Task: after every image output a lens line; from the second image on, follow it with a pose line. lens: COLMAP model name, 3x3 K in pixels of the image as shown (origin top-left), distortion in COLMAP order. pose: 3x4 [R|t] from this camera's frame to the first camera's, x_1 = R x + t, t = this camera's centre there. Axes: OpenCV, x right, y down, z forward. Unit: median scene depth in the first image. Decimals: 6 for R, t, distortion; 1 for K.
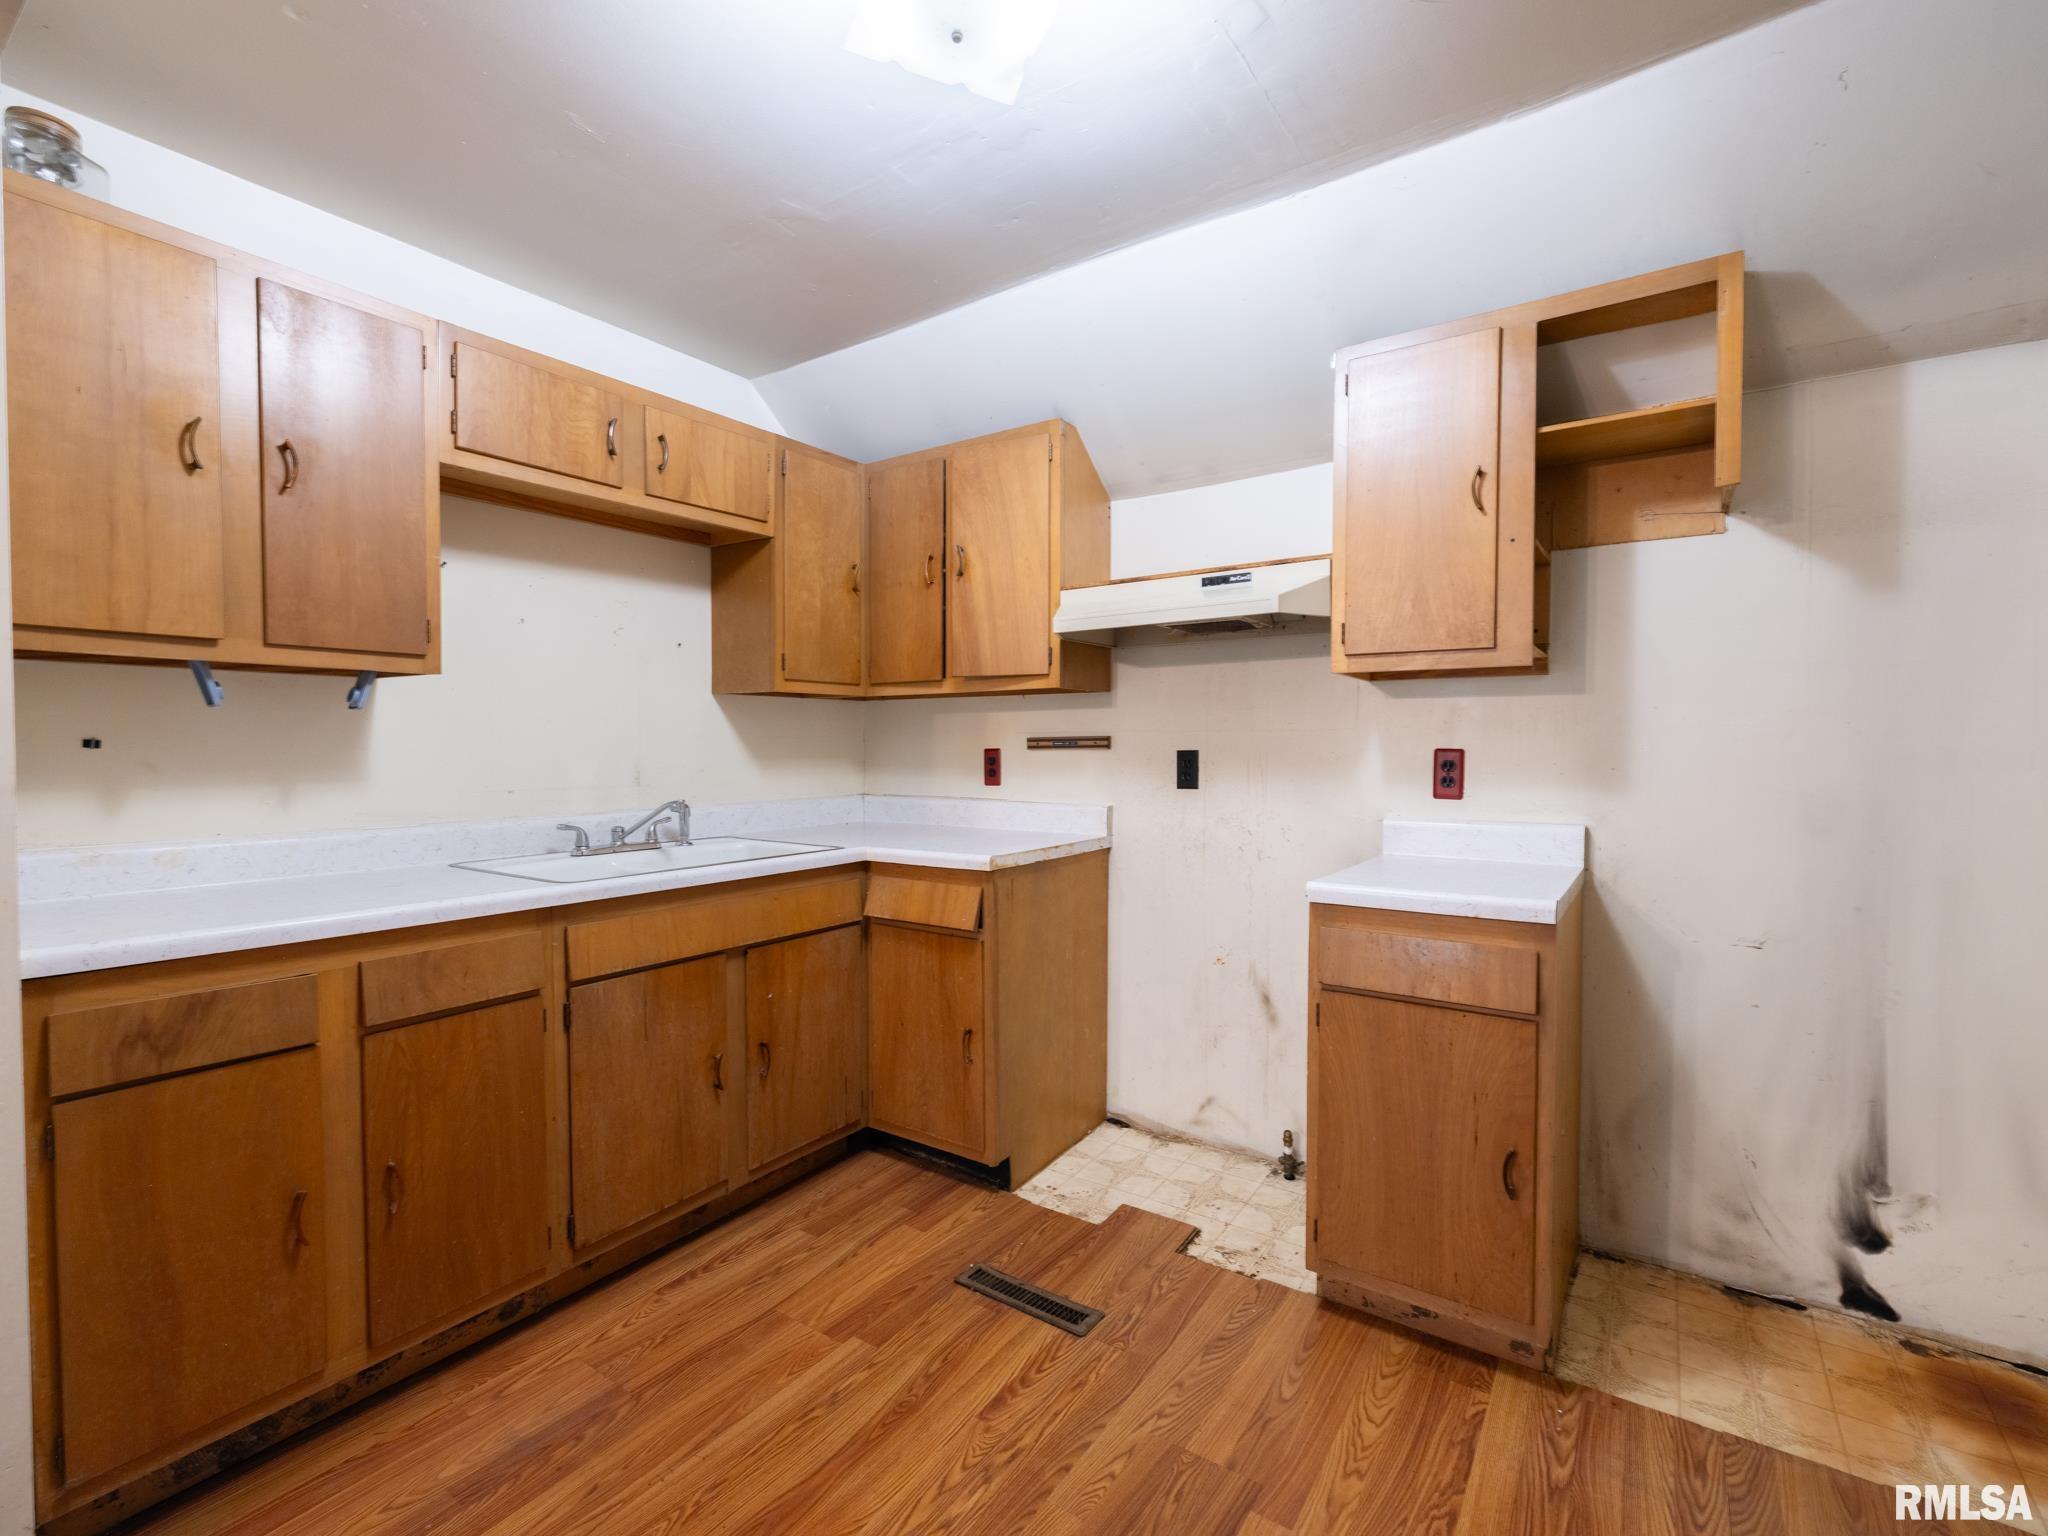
lens RADIAL K [[942.2, 0, 1031.6], [0, 942.2, 766.1], [0, 0, 1]] dist [-0.002455, 0.000946]
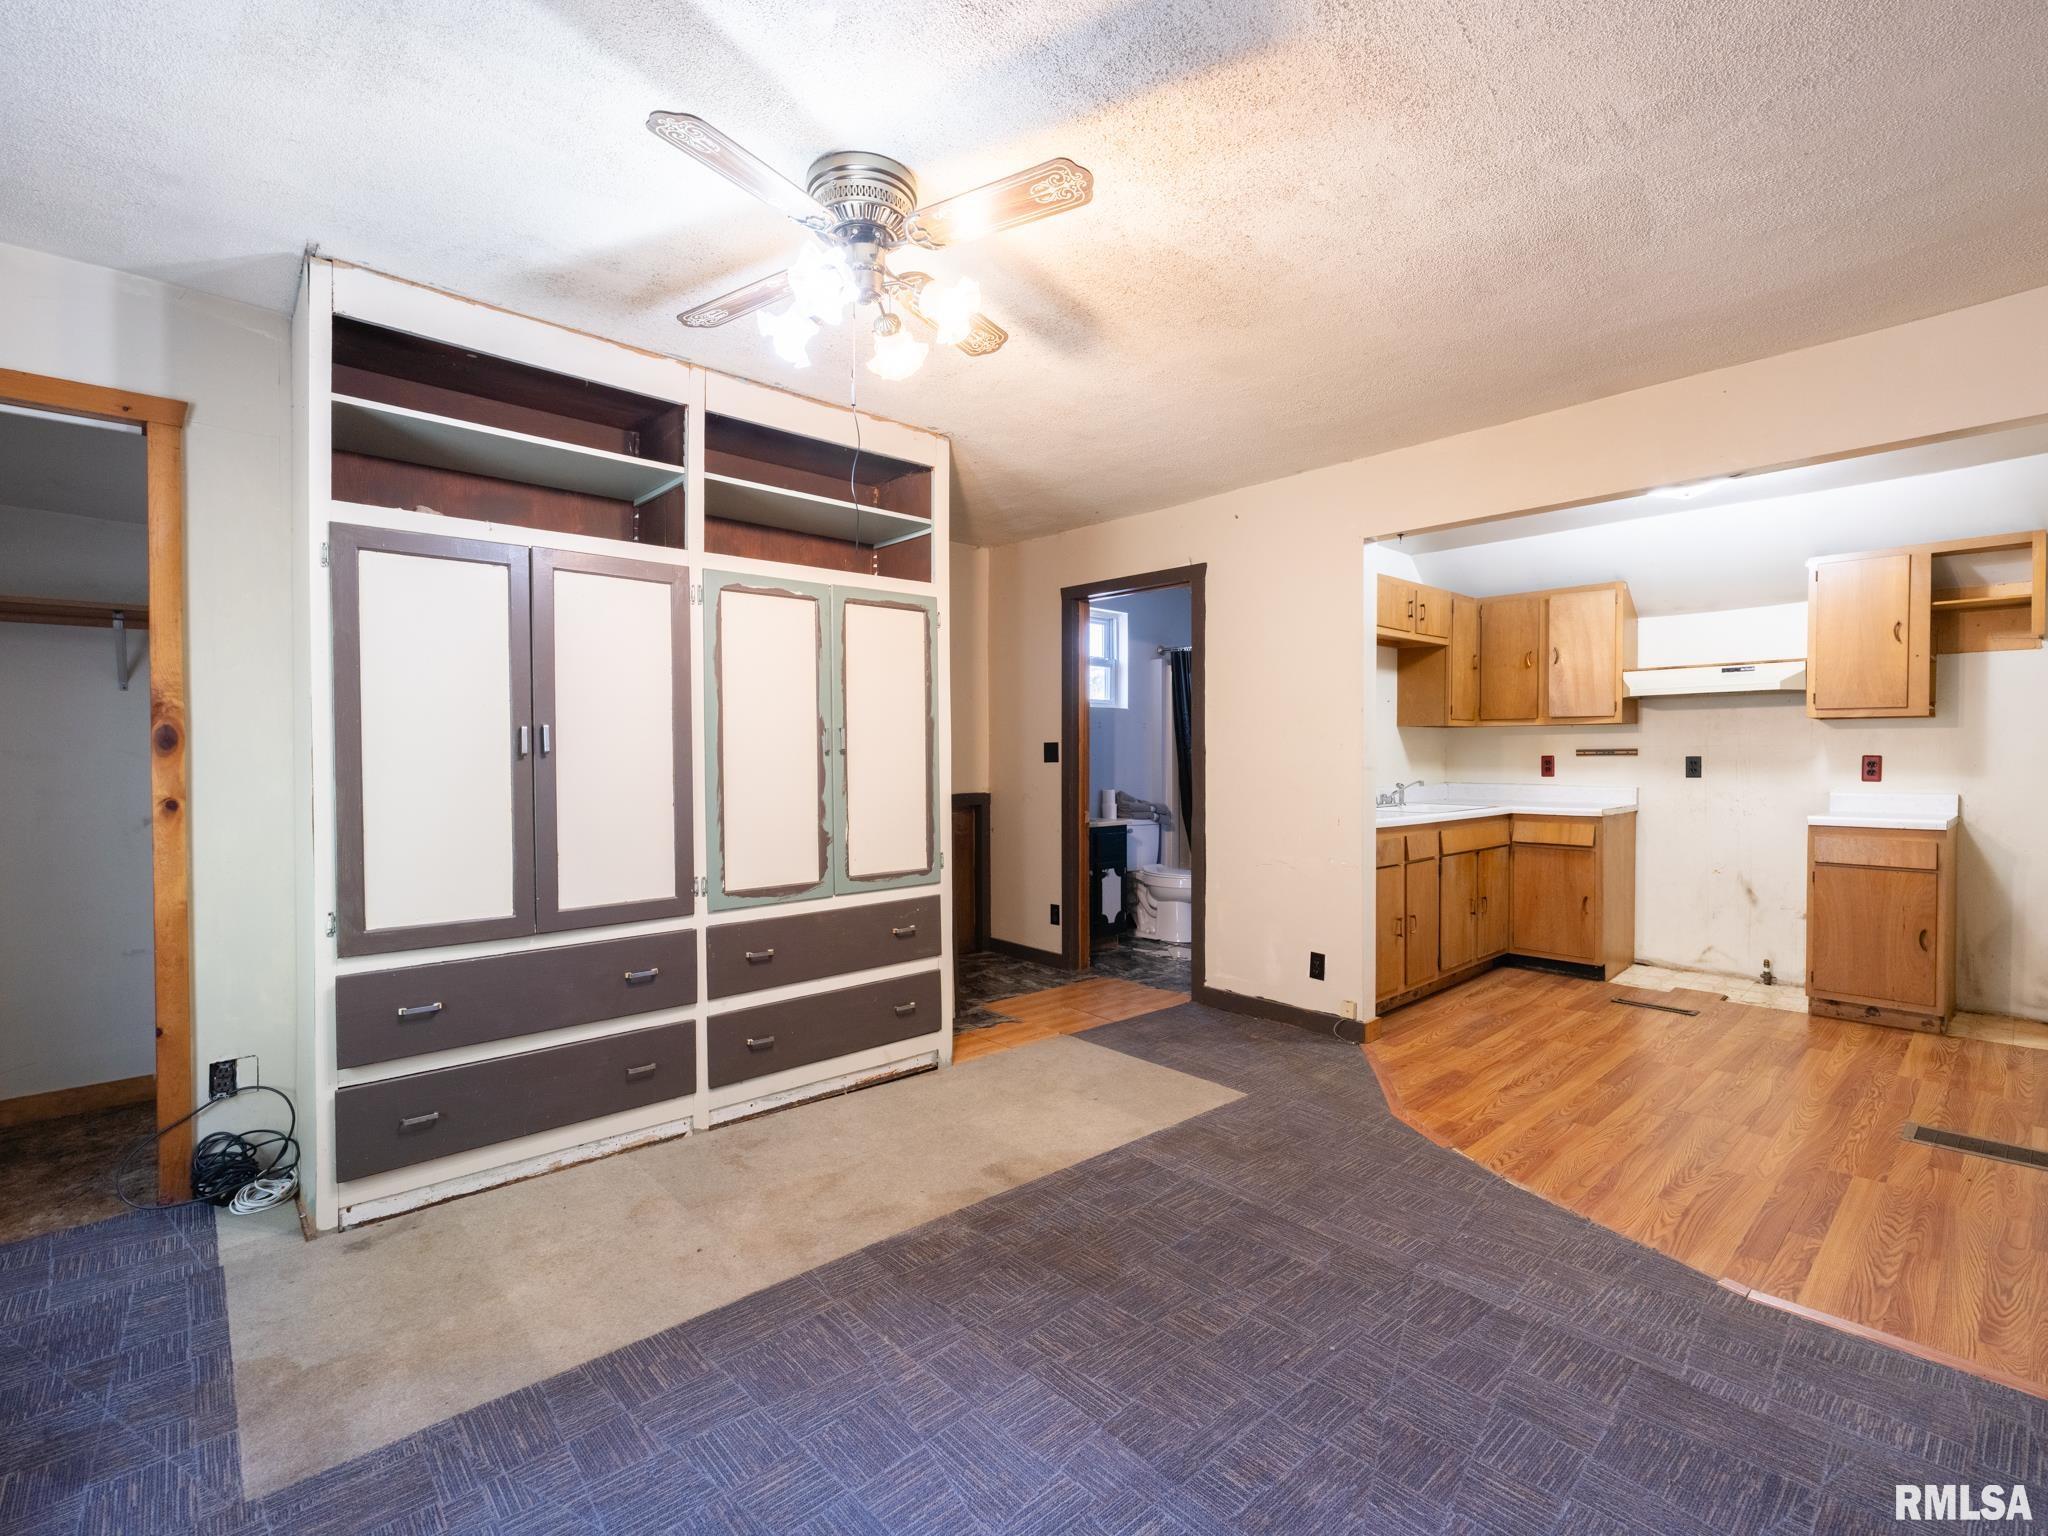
lens RADIAL K [[942.2, 0, 1031.6], [0, 942.2, 766.1], [0, 0, 1]] dist [-0.002455, 0.000946]
pose [[0.973497, 0.001855, -0.228691, -0.809544], [-0.003957, 0.999954, -0.008731, 0.028162], [0.228664, 0.009404, 0.973460, -1.296055]]
